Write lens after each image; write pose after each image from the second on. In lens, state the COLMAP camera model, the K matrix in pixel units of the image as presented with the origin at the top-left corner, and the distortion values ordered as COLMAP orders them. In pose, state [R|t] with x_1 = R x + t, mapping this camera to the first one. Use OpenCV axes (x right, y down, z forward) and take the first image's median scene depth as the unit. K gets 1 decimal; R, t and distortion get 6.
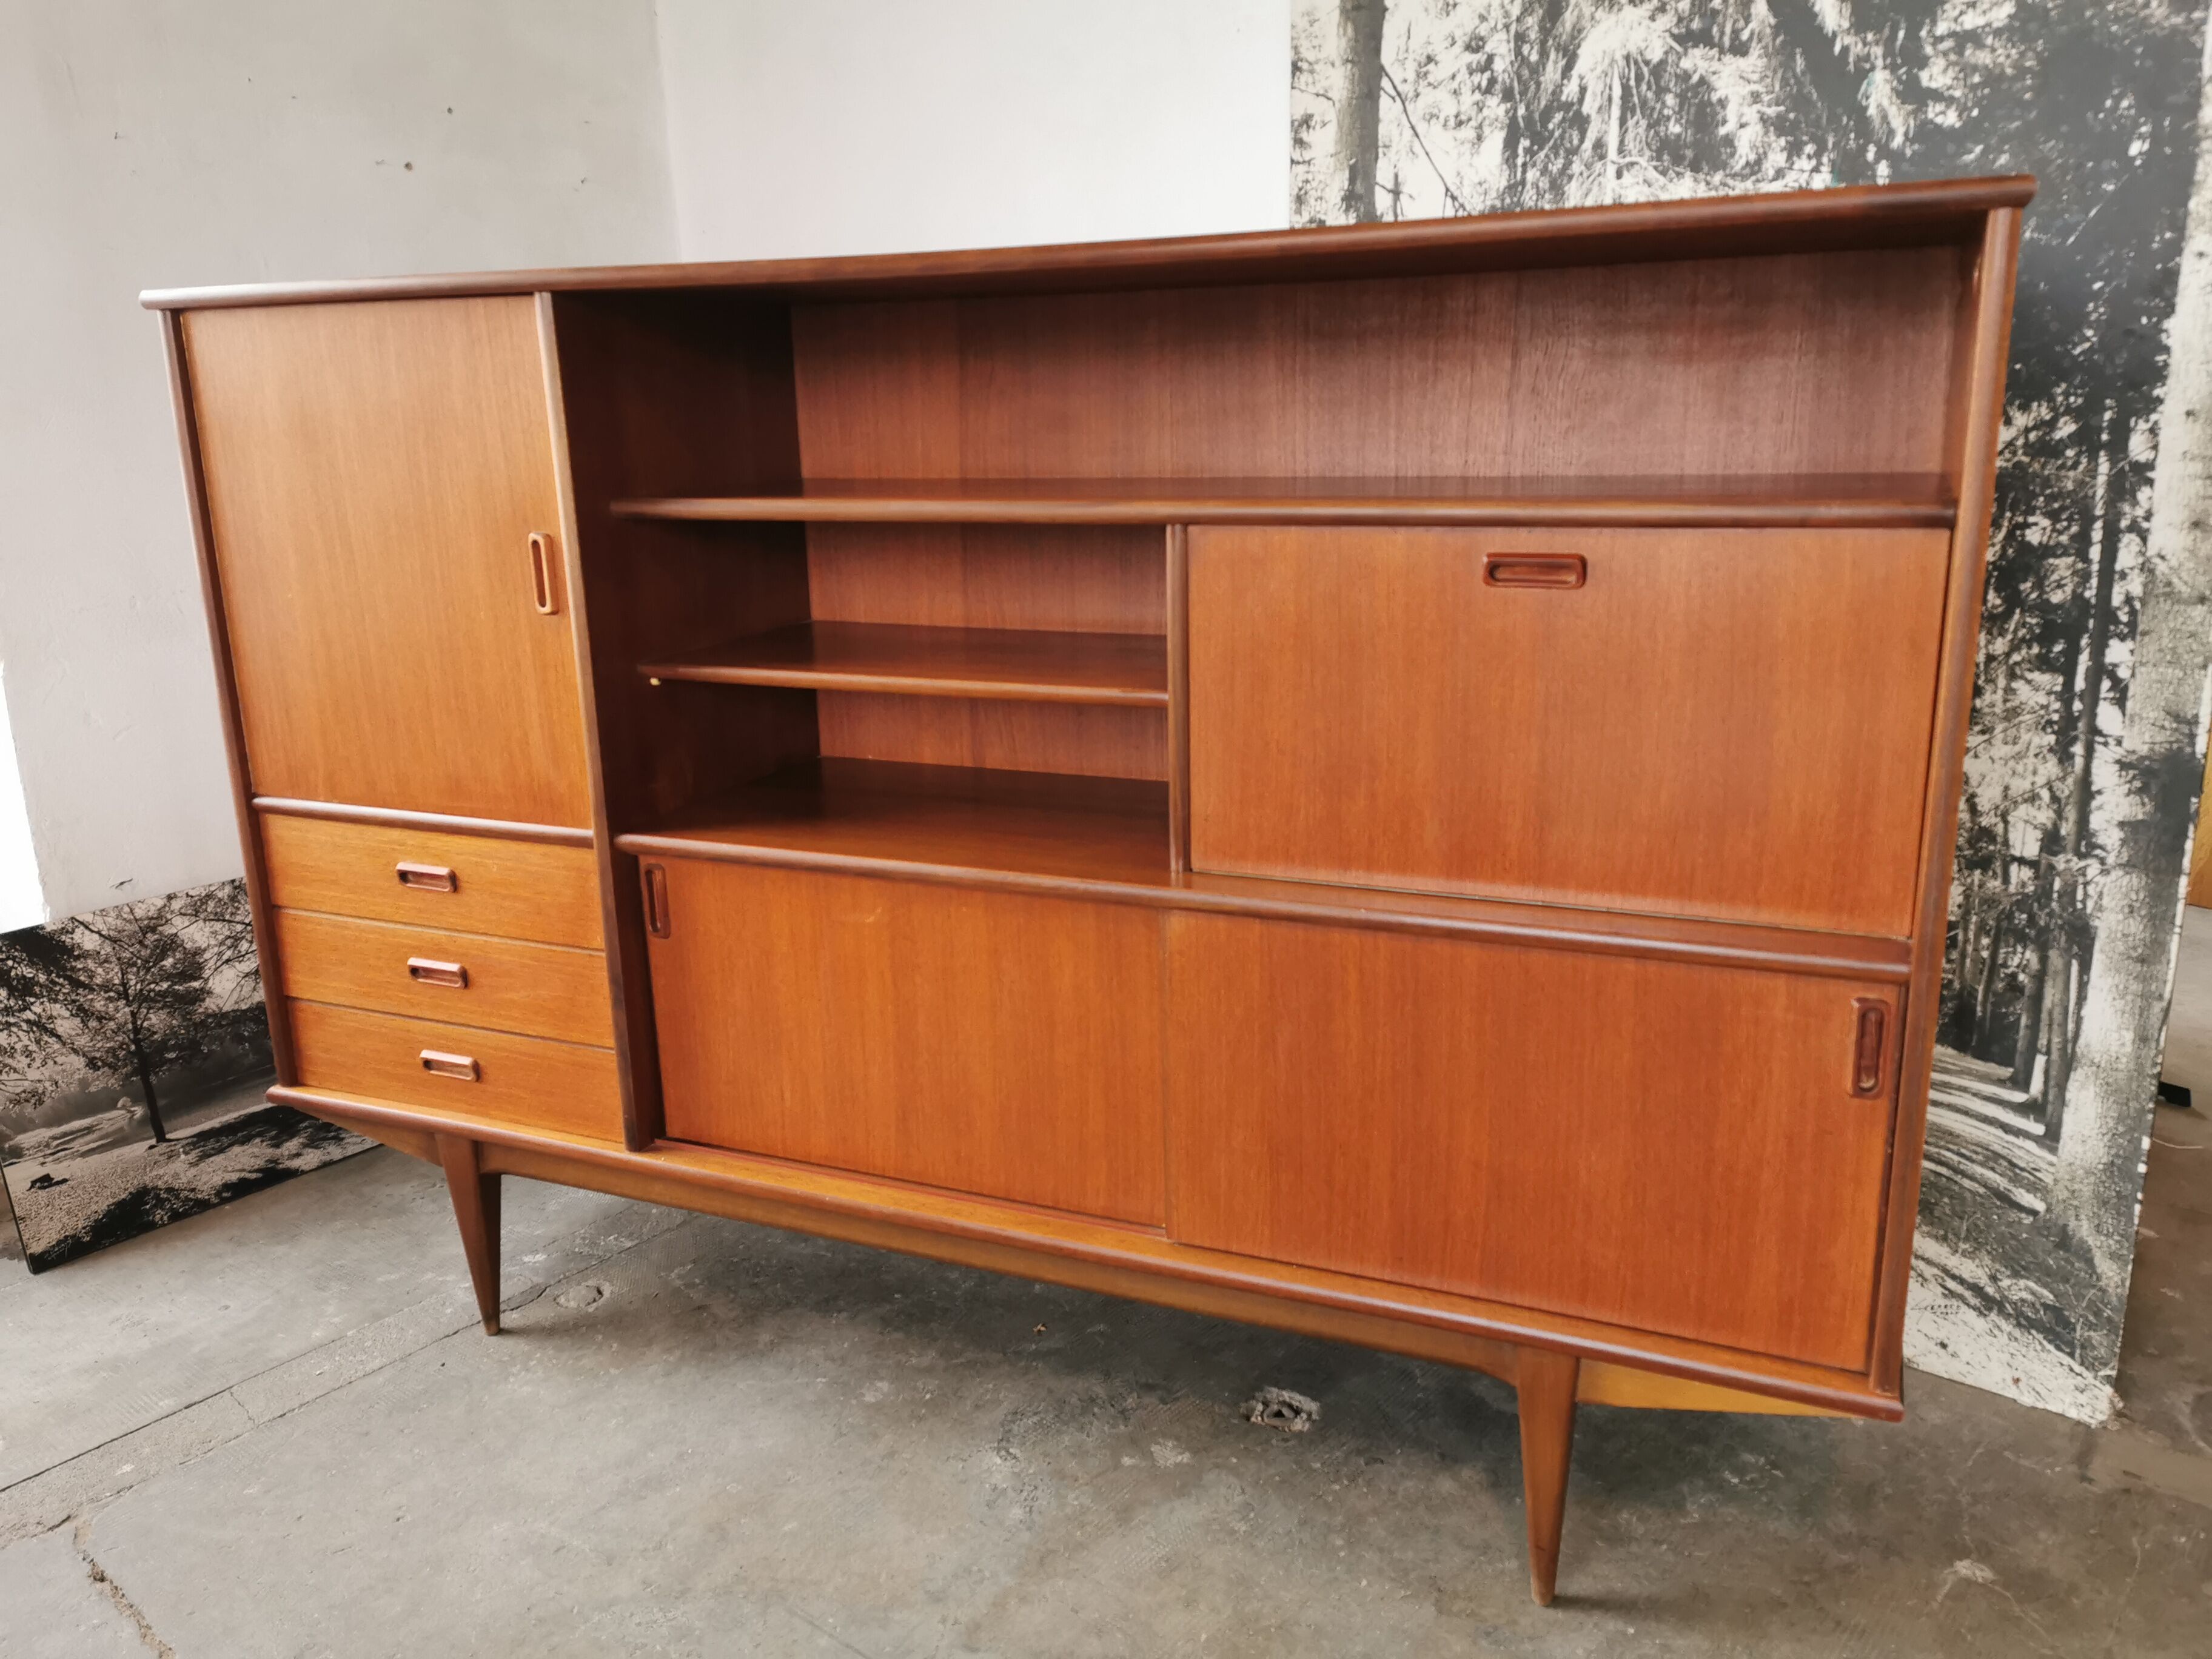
lens RADIAL K [[1695.3, 0, 1107.5], [0, 1695.3, 820.4], [0, 0, 1]] dist [0.097617, -0.144792]
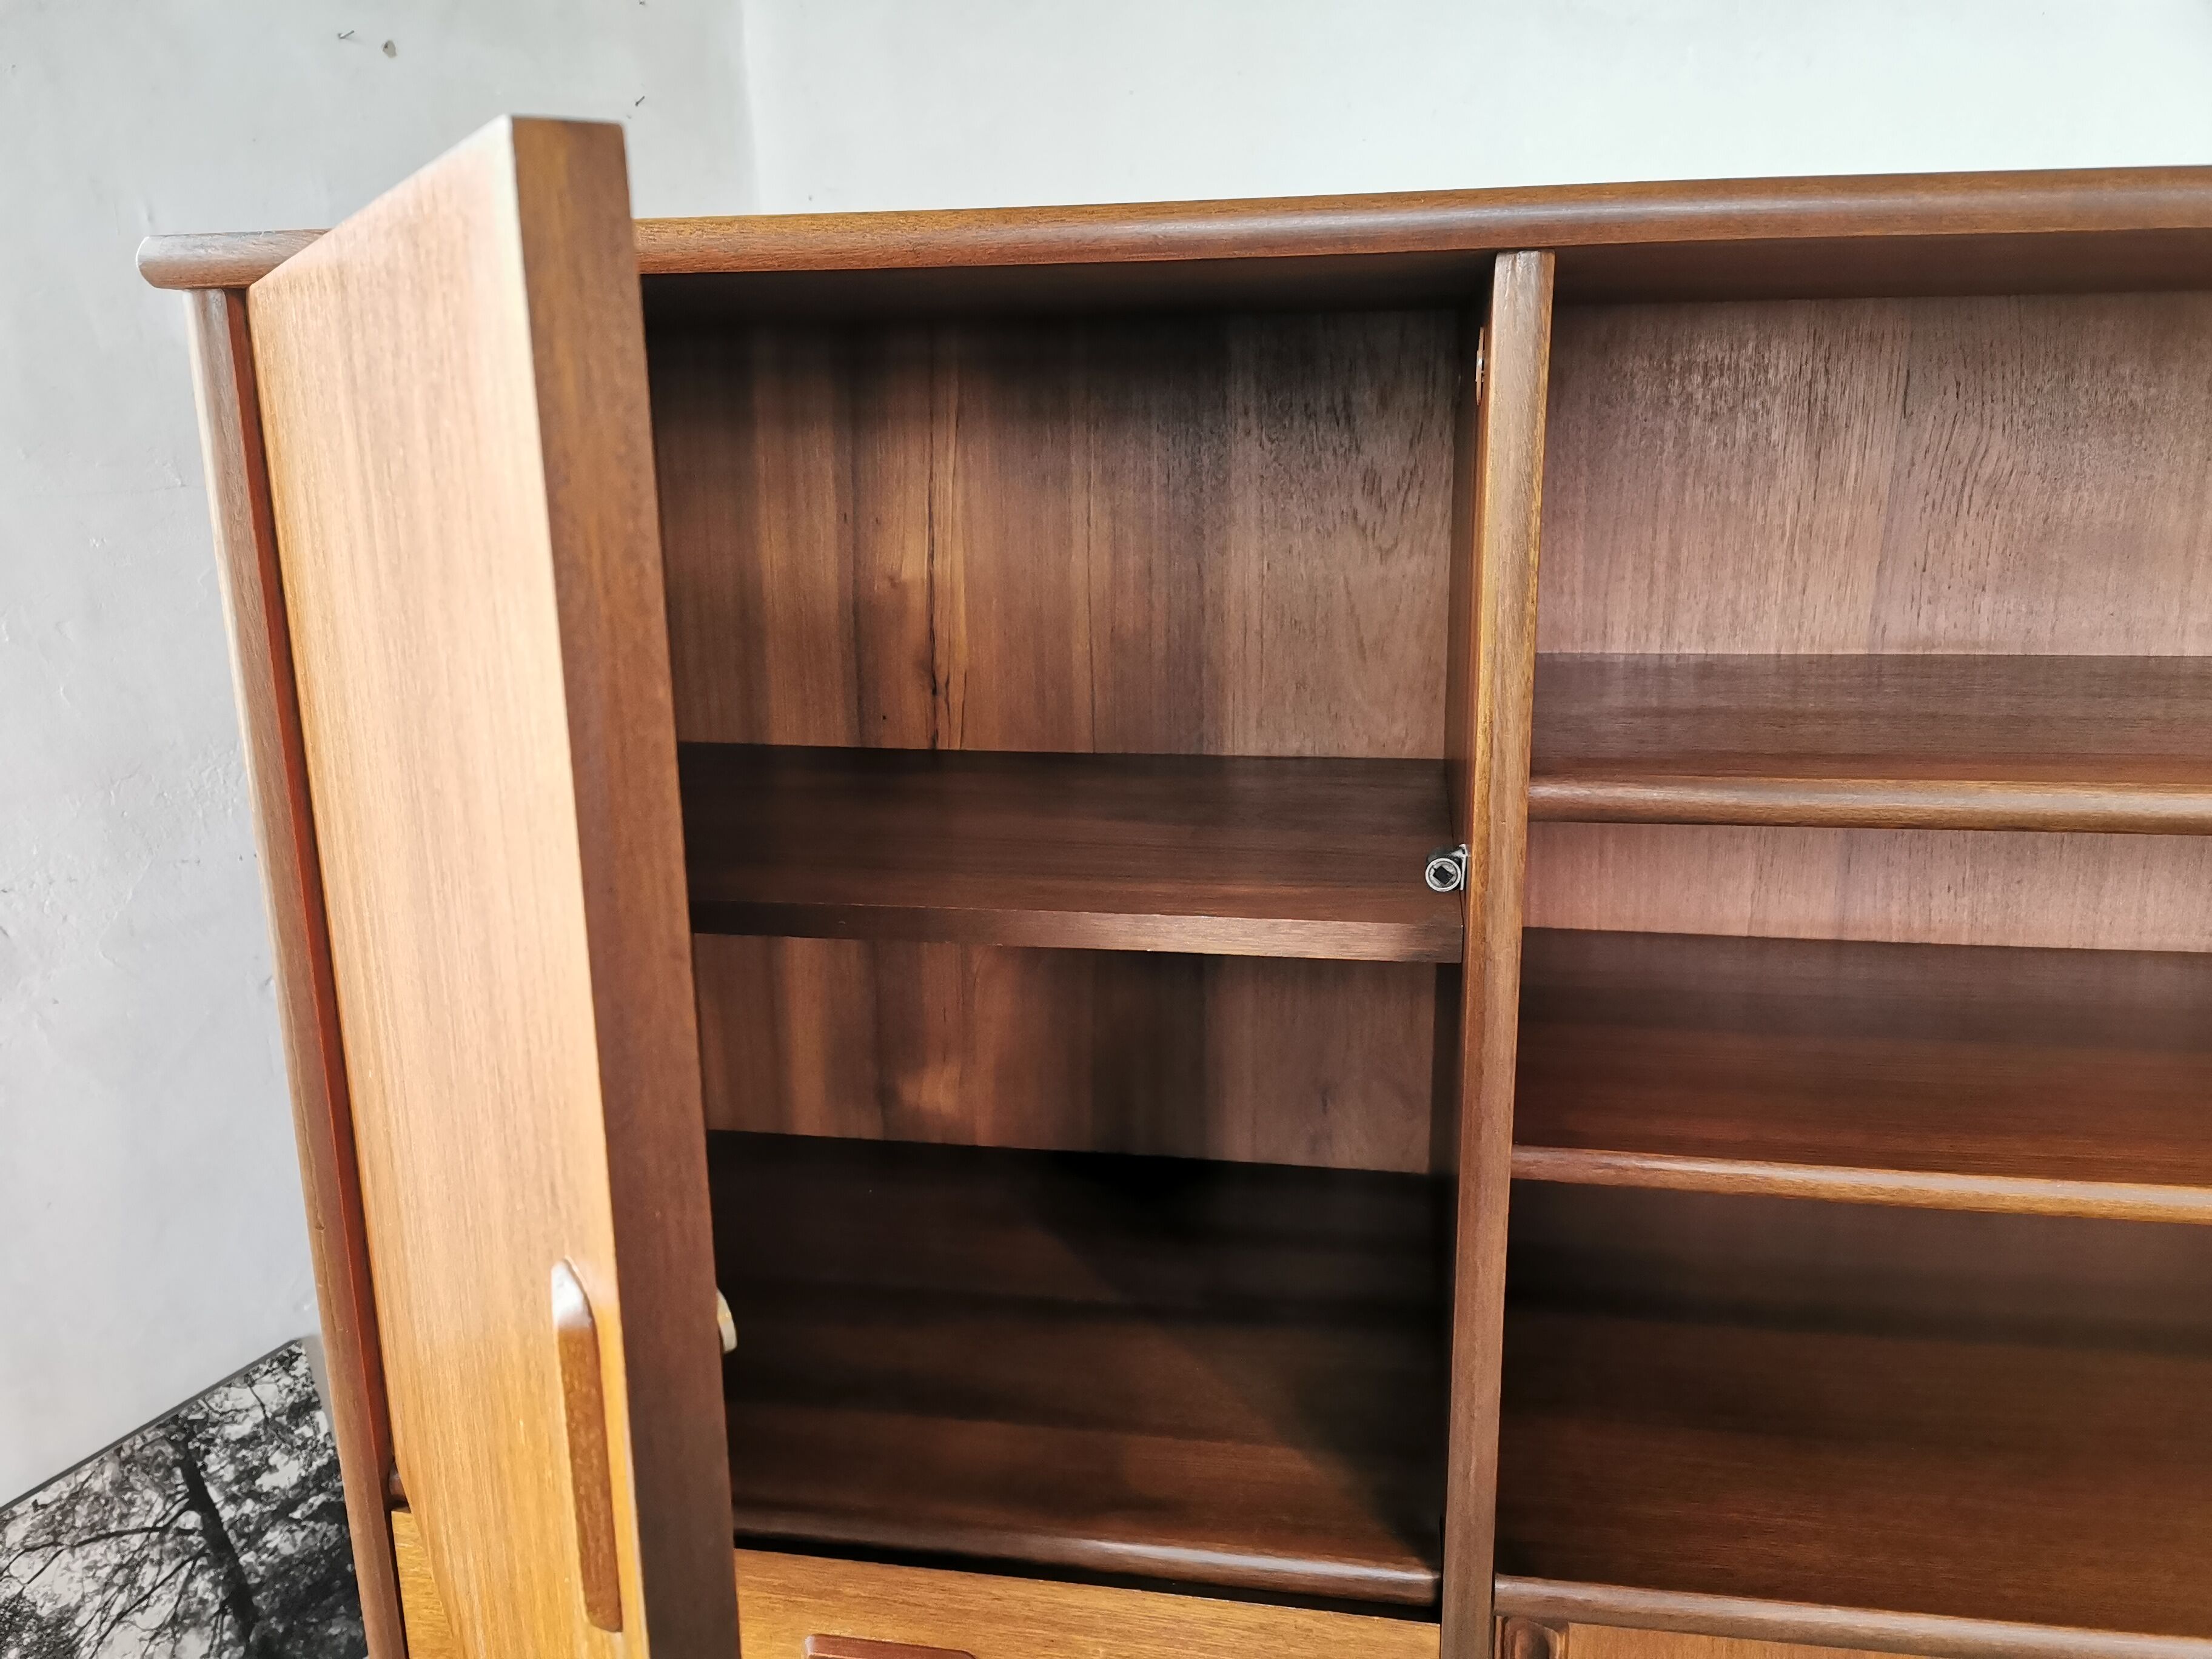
lens RADIAL K [[1721.9, 0, 1094.7], [0, 1721.9, 834.4], [0, 0, 1]] dist [0.038243, -0.058147]
pose [[0.972596, -0.049032, 0.227273, -0.416925], [0.052062, 0.998617, -0.007354, -0.153184], [-0.226598, 0.018985, 0.973803, 0.548434]]
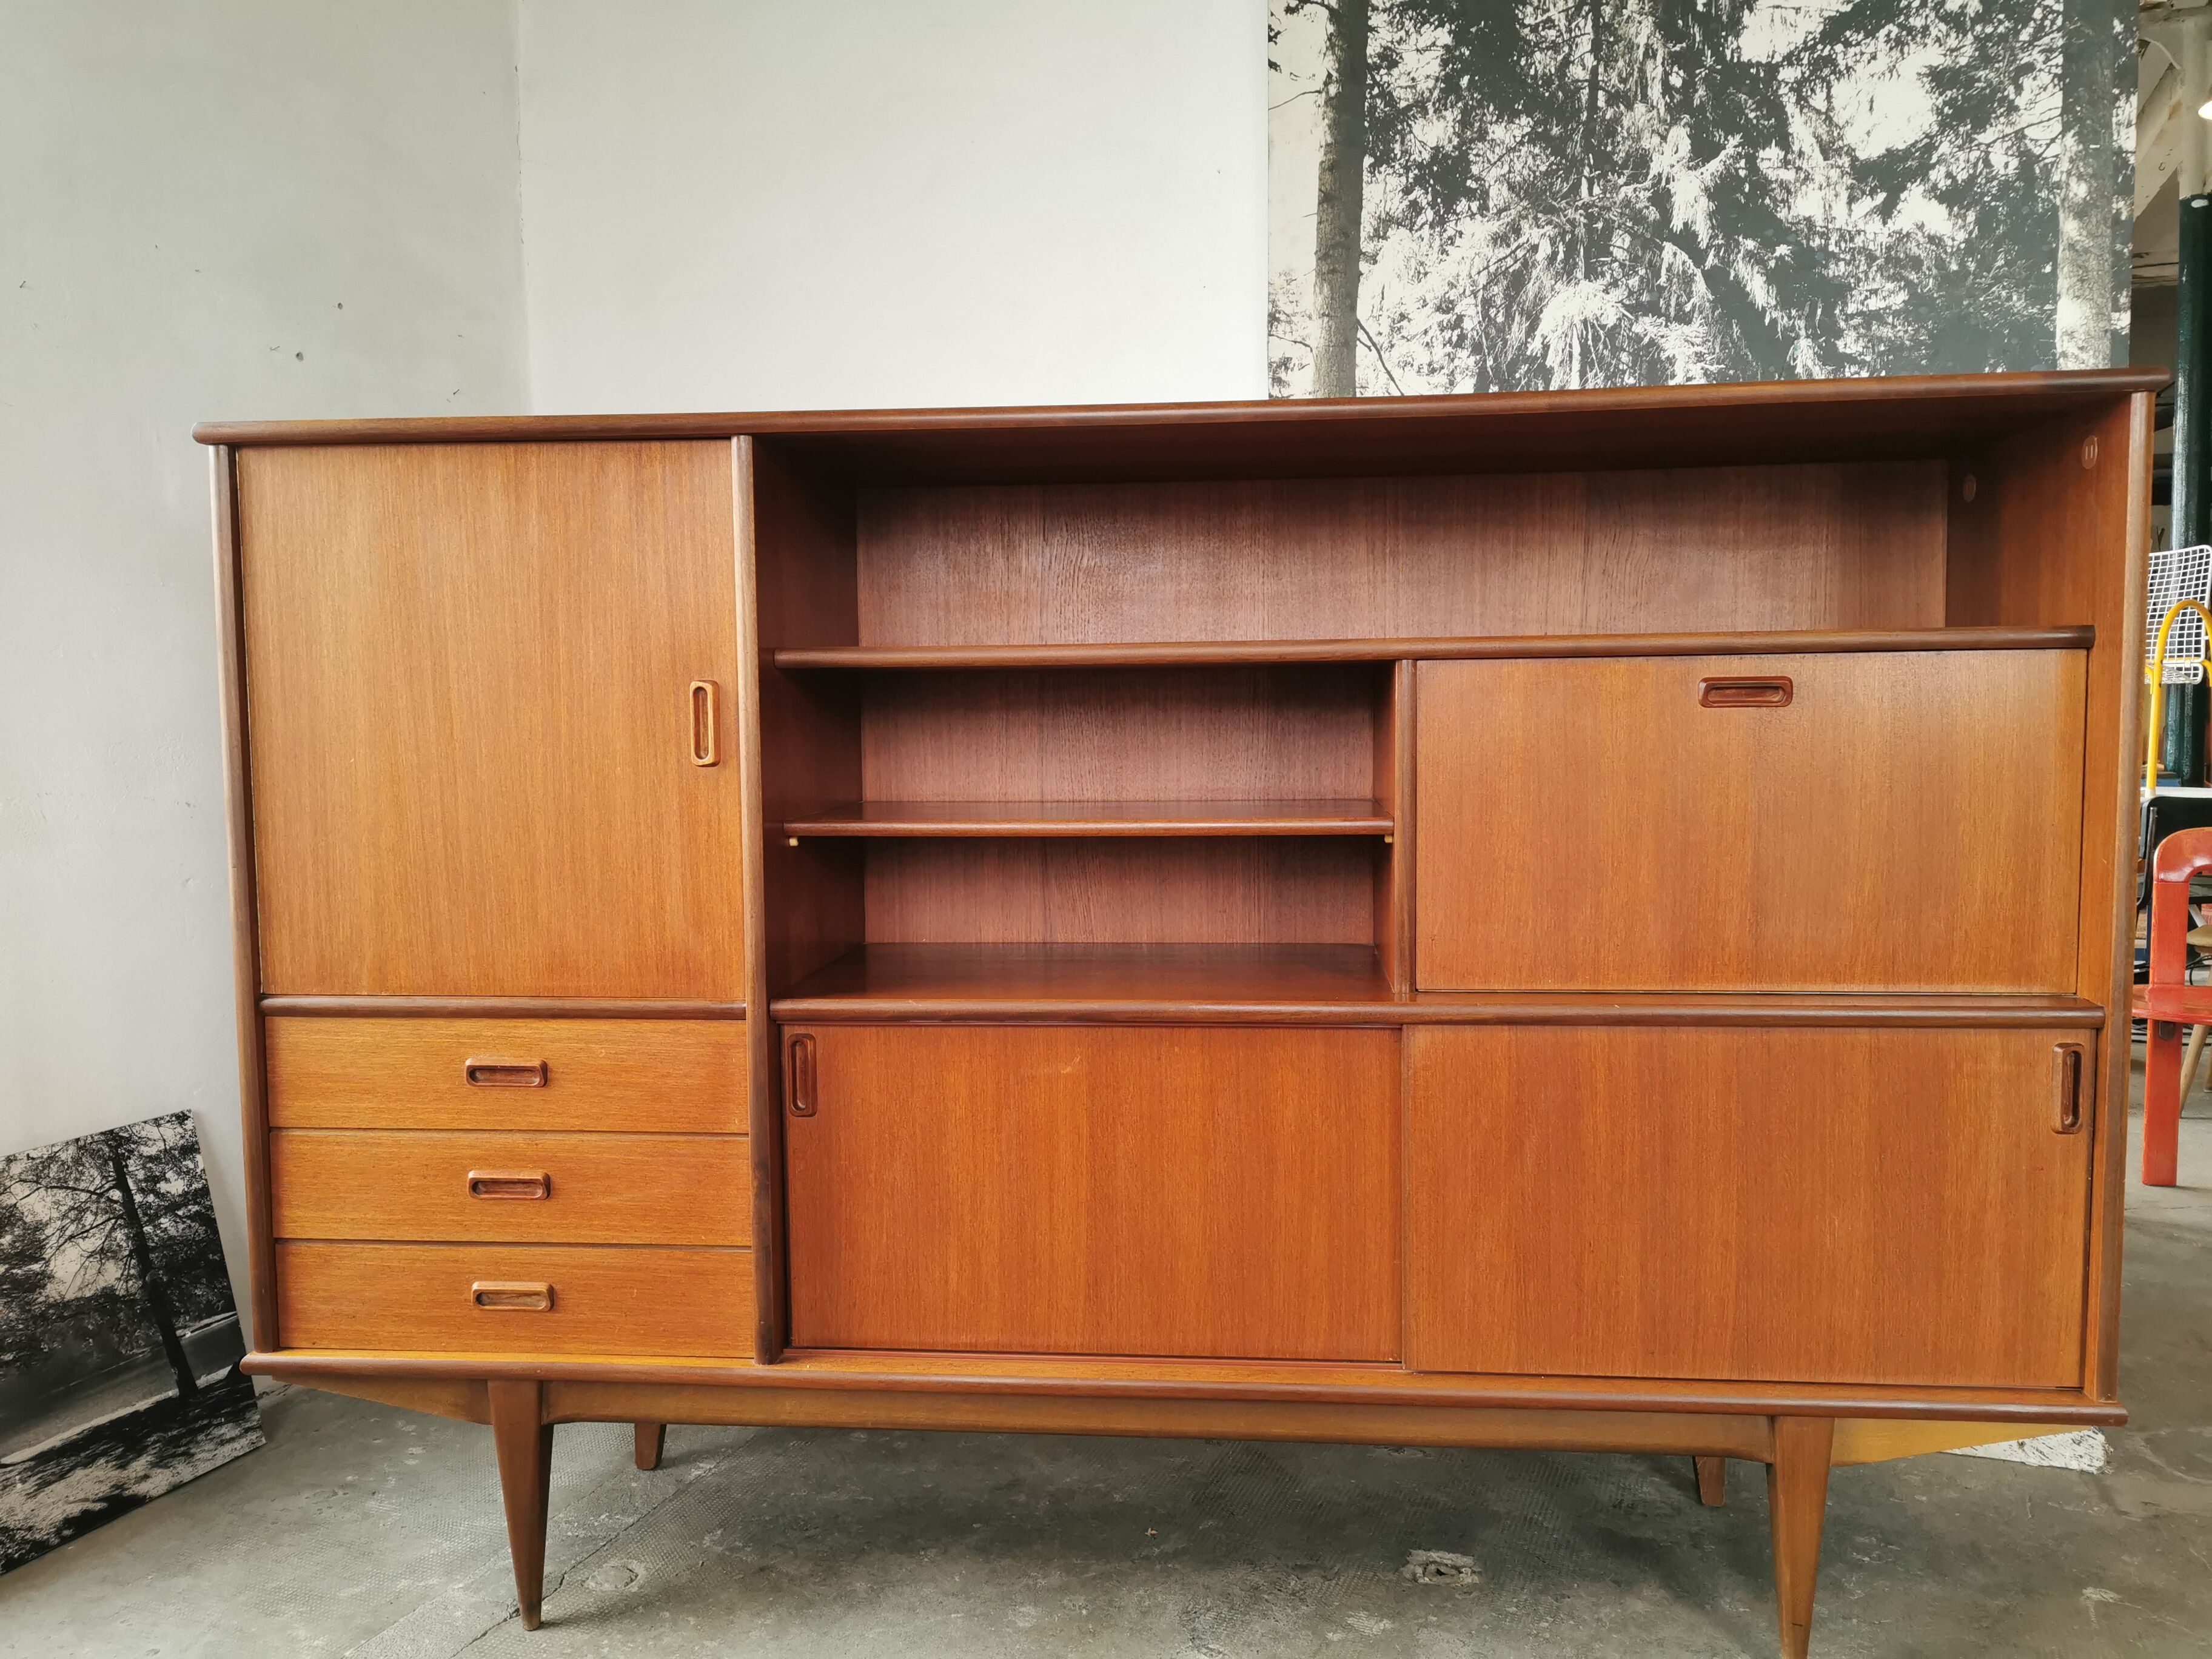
lens RADIAL K [[1702.2, 0, 1114.1], [0, 1702.2, 838.0], [0, 0, 1]] dist [0.069933, -0.097517]
pose [[0.950401, -0.010135, 0.310861, -0.356299], [0.066069, 0.983237, -0.169938, 0.081670], [-0.303928, 0.182048, 0.935140, 0.052024]]
